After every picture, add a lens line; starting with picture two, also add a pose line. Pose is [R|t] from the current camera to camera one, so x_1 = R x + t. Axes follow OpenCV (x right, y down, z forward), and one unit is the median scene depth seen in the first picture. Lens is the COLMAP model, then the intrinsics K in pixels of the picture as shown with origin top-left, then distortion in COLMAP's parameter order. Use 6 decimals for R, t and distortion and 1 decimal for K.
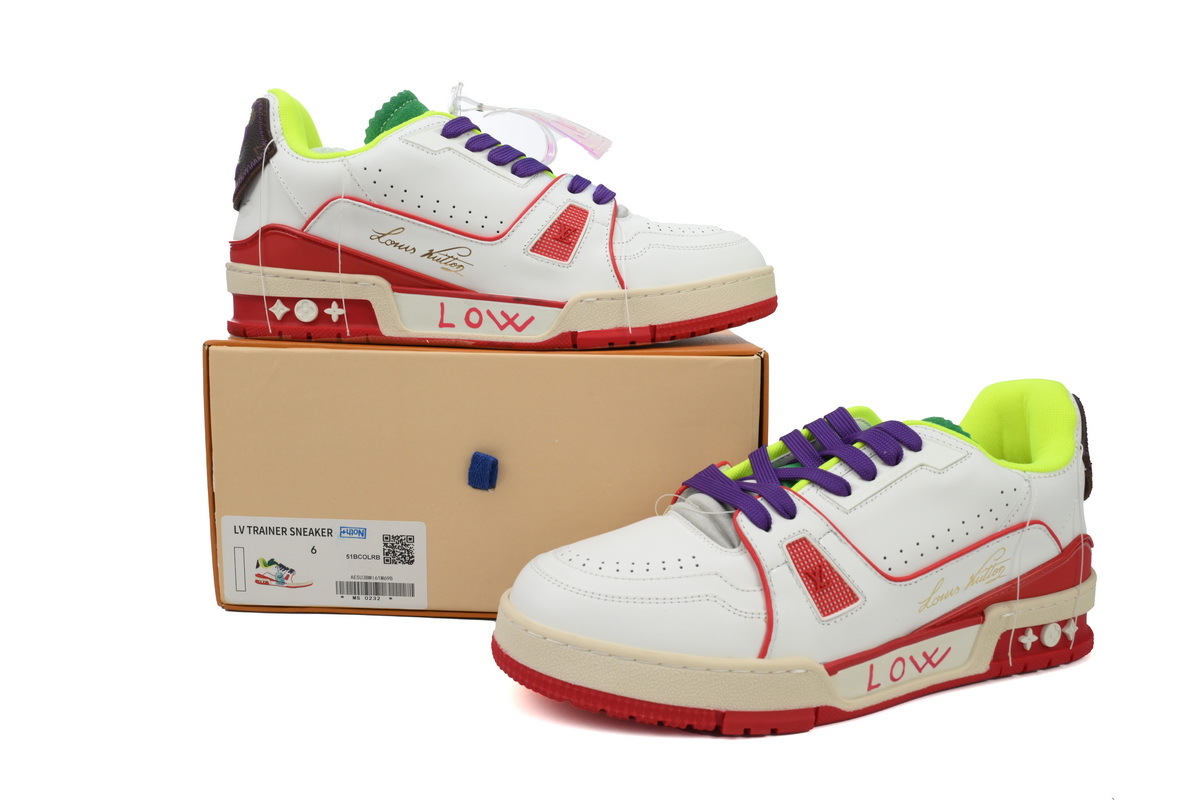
lens RADIAL K [[978.8, 0, 600.0], [0, 978.8, 400.0], [0, 0, 1]] dist [-0.001418, -0.000275]
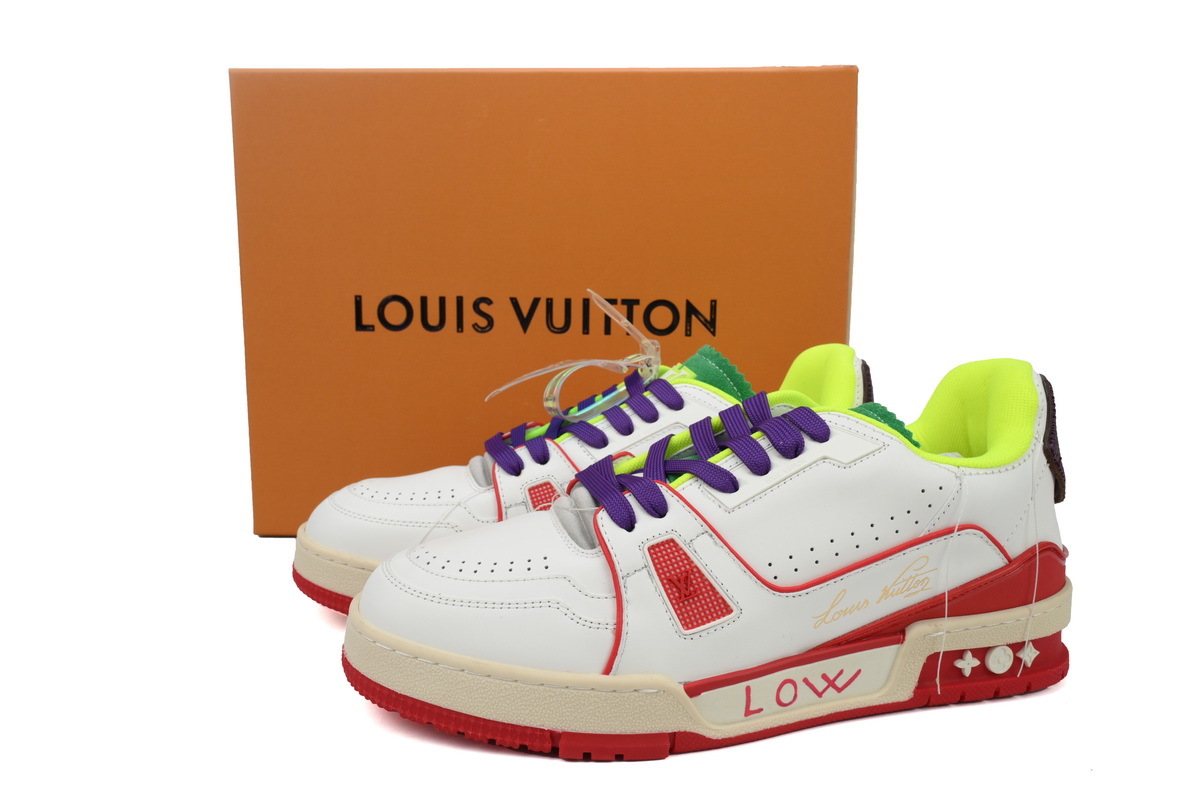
lens RADIAL K [[978.8, 0, 600.0], [0, 978.8, 400.0], [0, 0, 1]] dist [-0.001418, -0.000275]
pose [[0.986544, 0.000730, -0.163492, 0.284619], [0.001526, 0.999905, 0.013673, 0.003202], [0.163486, -0.013739, 0.986450, 0.120532]]
